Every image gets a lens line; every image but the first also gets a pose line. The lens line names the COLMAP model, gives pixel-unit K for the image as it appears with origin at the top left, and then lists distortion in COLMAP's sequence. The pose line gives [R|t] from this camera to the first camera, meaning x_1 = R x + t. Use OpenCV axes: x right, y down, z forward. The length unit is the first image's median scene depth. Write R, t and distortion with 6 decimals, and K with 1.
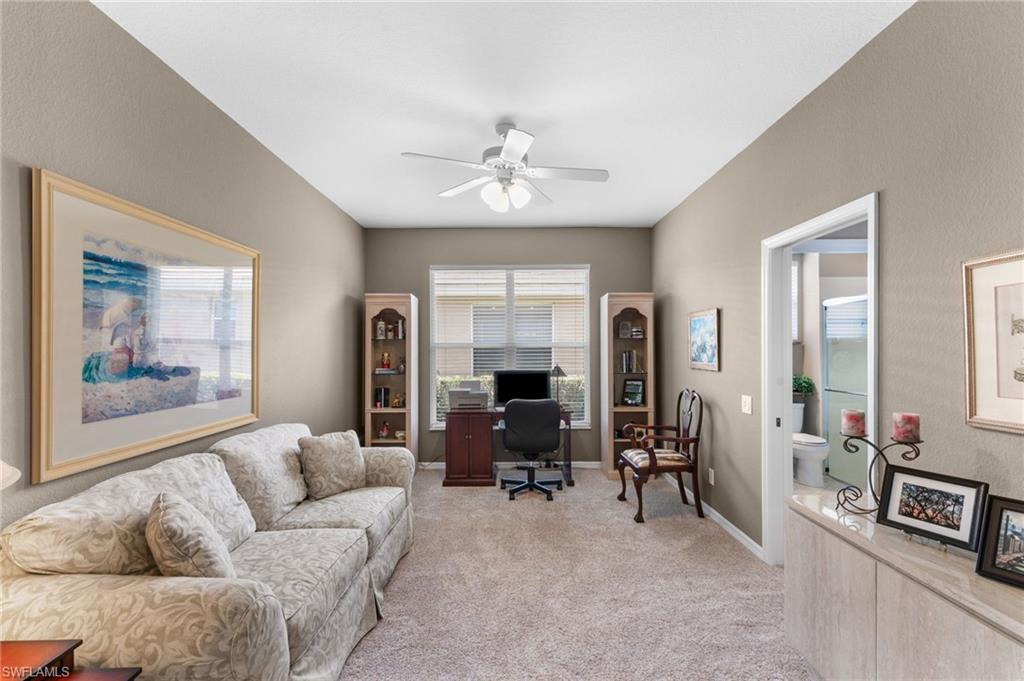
lens RADIAL K [[458.6, 0, 512.0], [0, 458.6, 340.5], [0, 0, 1]] dist [0.006637, 0.000324]
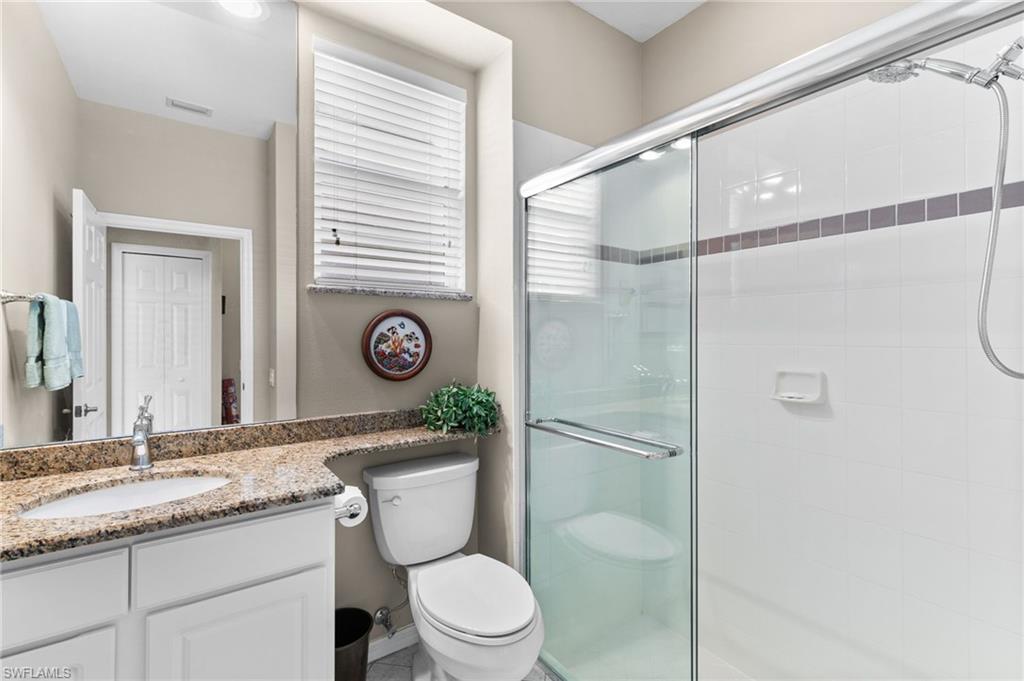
lens RADIAL K [[458.6, 0, 512.0], [0, 458.6, 340.5], [0, 0, 1]] dist [0.006637, 0.000324]
pose [[0.818316, -0.009401, 0.574692, 0.446350], [-0.006237, 0.999662, 0.025234, 0.031009], [-0.574735, -0.024234, 0.817981, 0.683426]]
